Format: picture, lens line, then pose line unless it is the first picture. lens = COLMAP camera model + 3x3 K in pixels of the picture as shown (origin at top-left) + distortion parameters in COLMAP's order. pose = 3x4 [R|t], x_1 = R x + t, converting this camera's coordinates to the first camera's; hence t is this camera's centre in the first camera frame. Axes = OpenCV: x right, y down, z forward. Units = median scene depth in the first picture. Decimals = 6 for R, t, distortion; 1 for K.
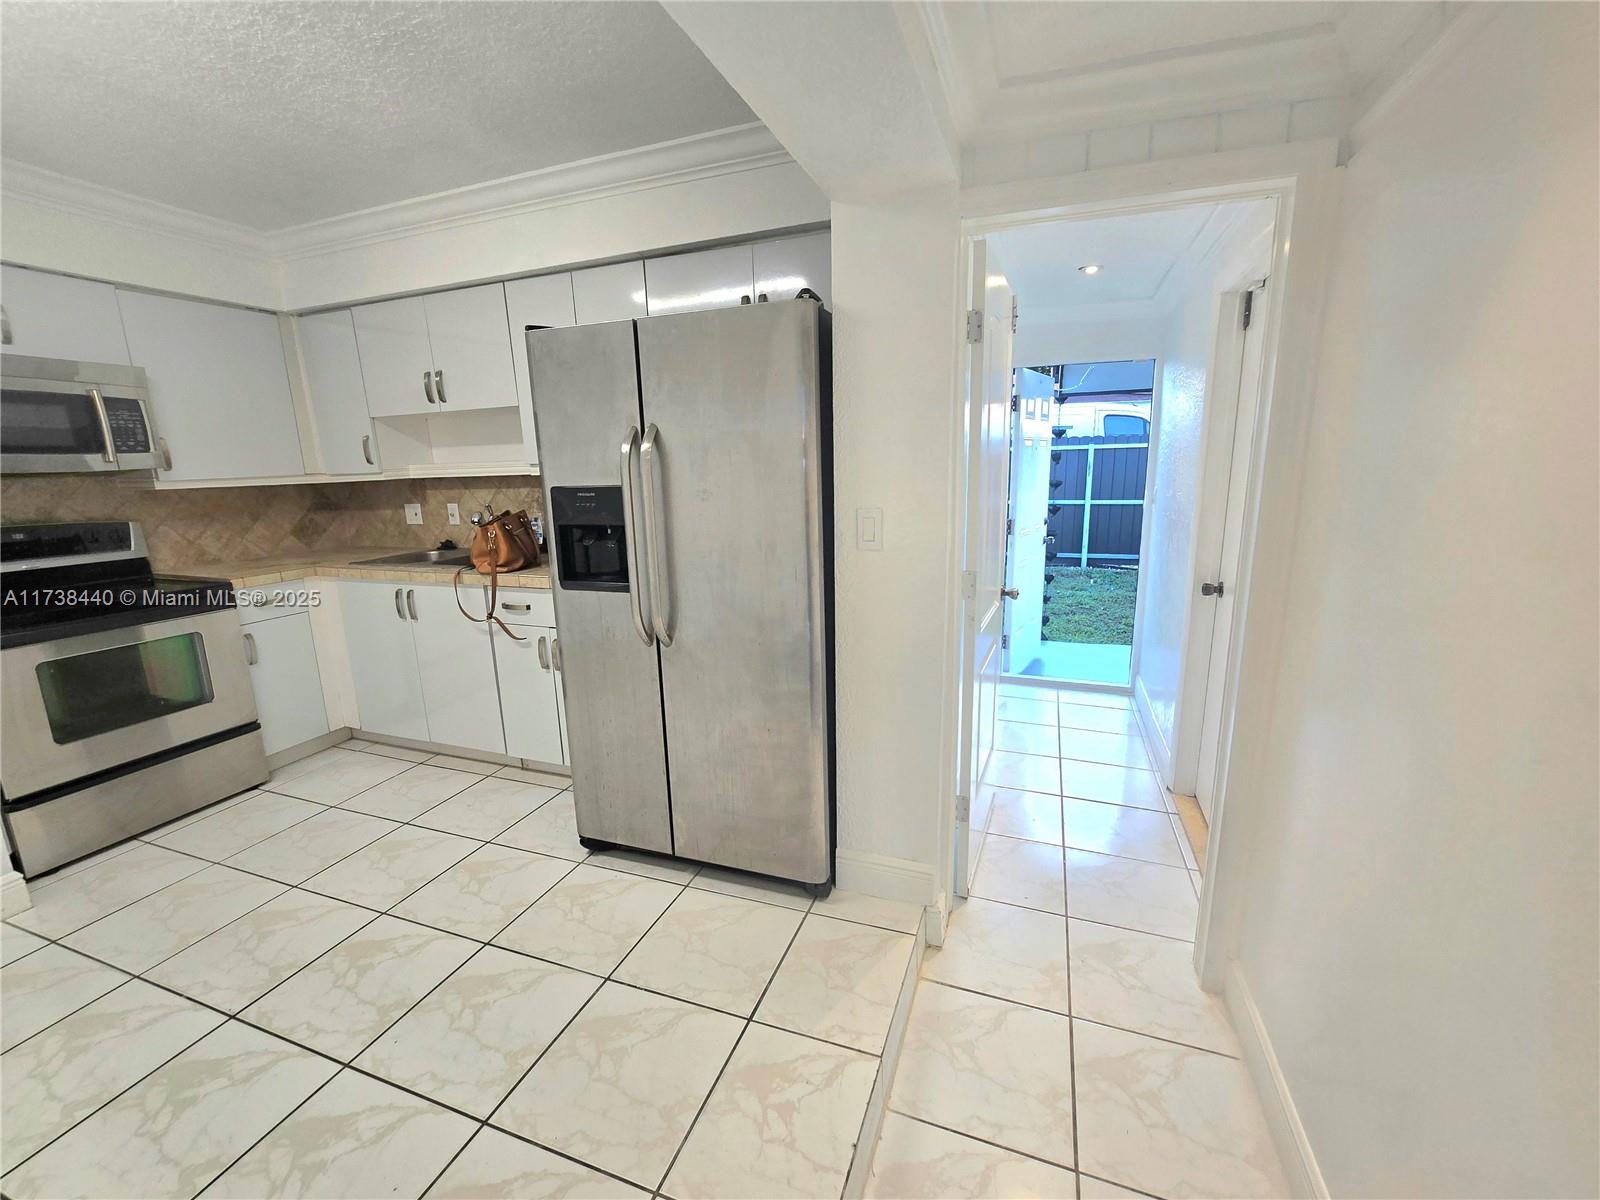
lens RADIAL K [[662.3, 0, 806.6], [0, 662.3, 596.0], [0, 0, 1]] dist [-0.007958, 0.002536]
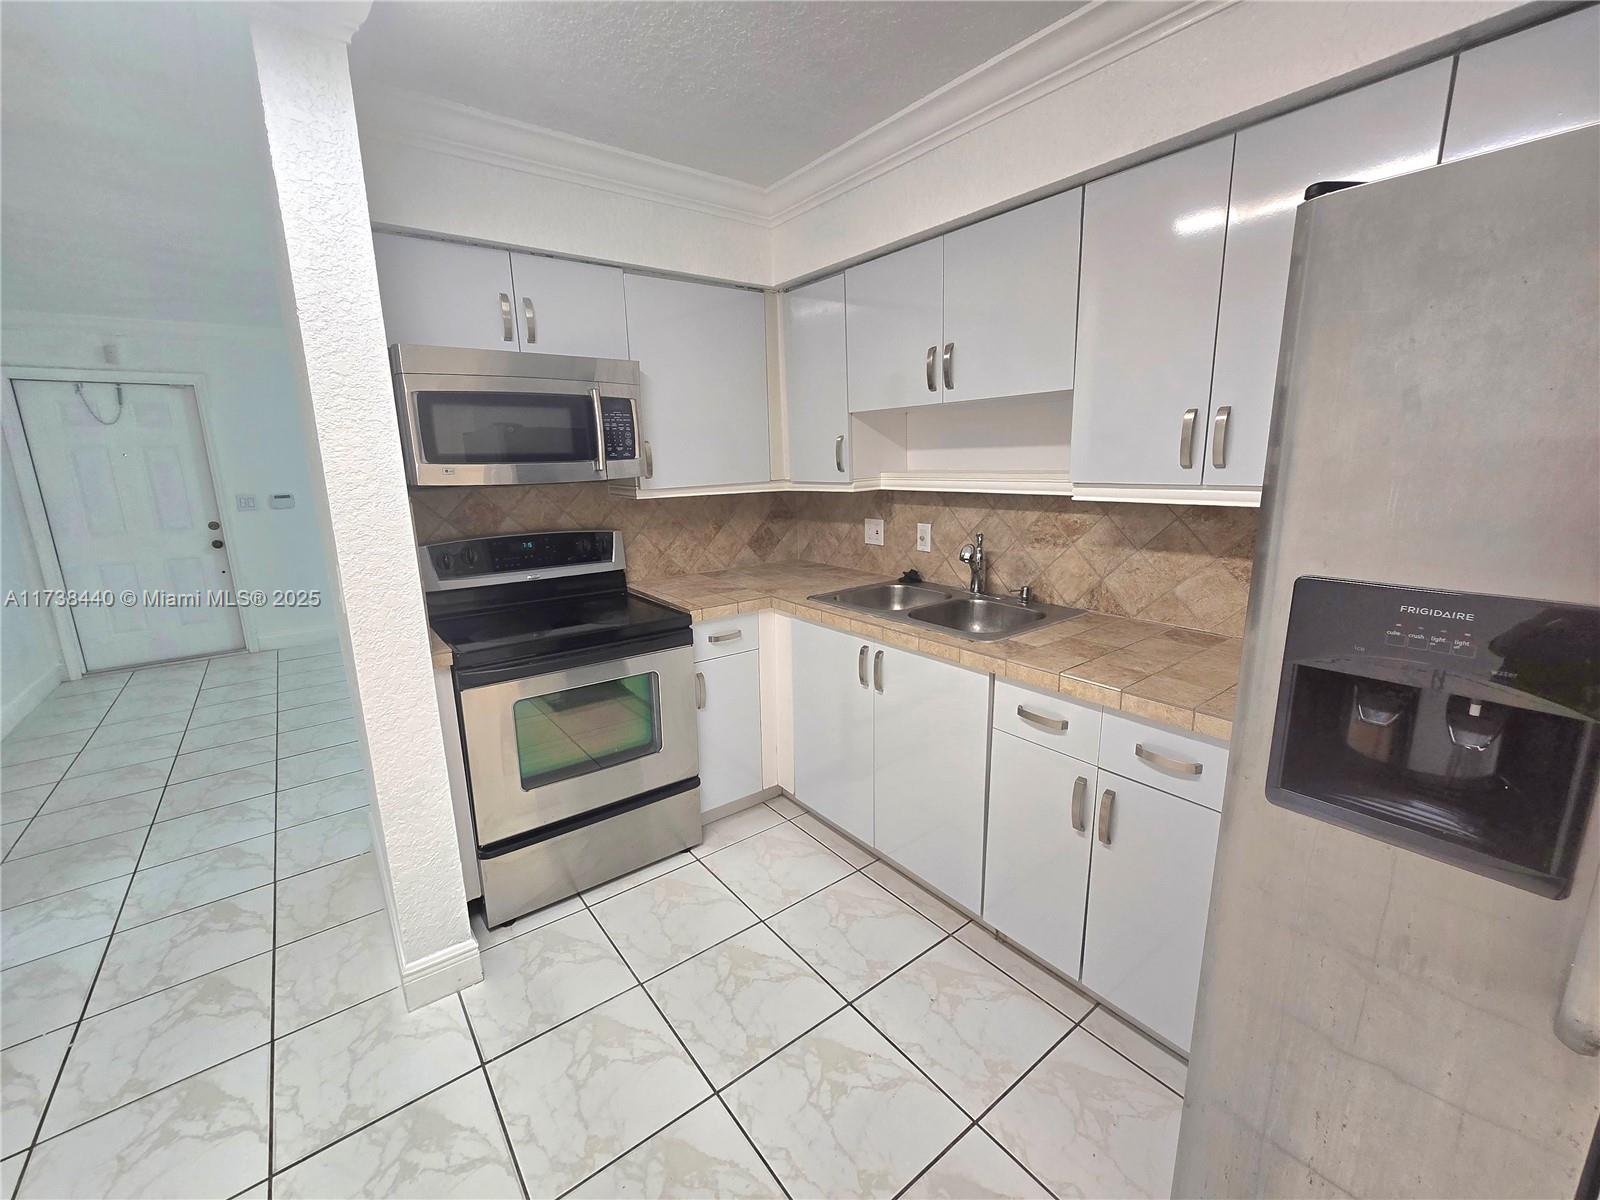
lens RADIAL K [[662.3, 0, 808.1], [0, 662.3, 594.8], [0, 0, 1]] dist [-0.007958, 0.002536]
pose [[0.852695, 0.118168, -0.508869, -0.298042], [-0.108904, 0.992889, 0.048079, -0.095150], [0.510931, 0.014421, 0.859501, 0.327413]]
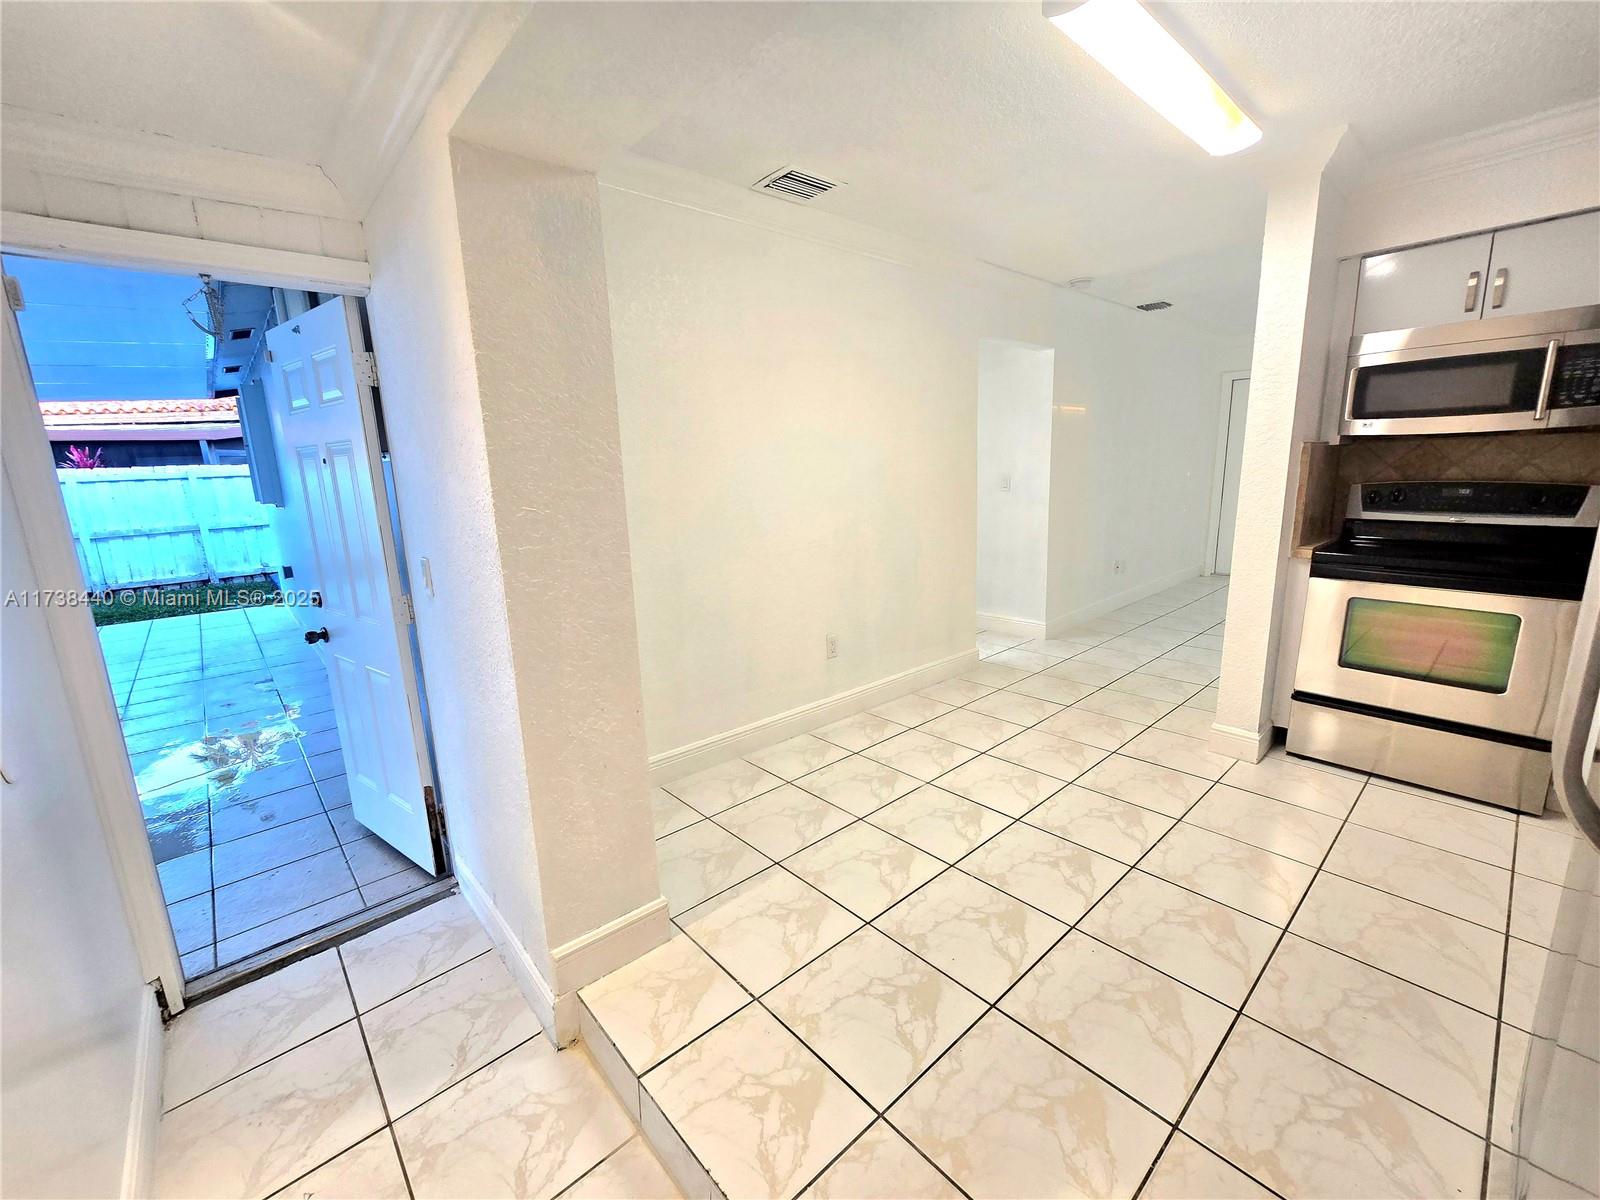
lens RADIAL K [[662.3, 0, 808.7], [0, 662.3, 599.5], [0, 0, 1]] dist [-0.007958, 0.002536]
pose [[-0.468788, 0.218437, -0.855875, 0.238189], [-0.133006, 0.940437, 0.312870, -0.103532], [0.873239, 0.260507, -0.411812, 0.483842]]
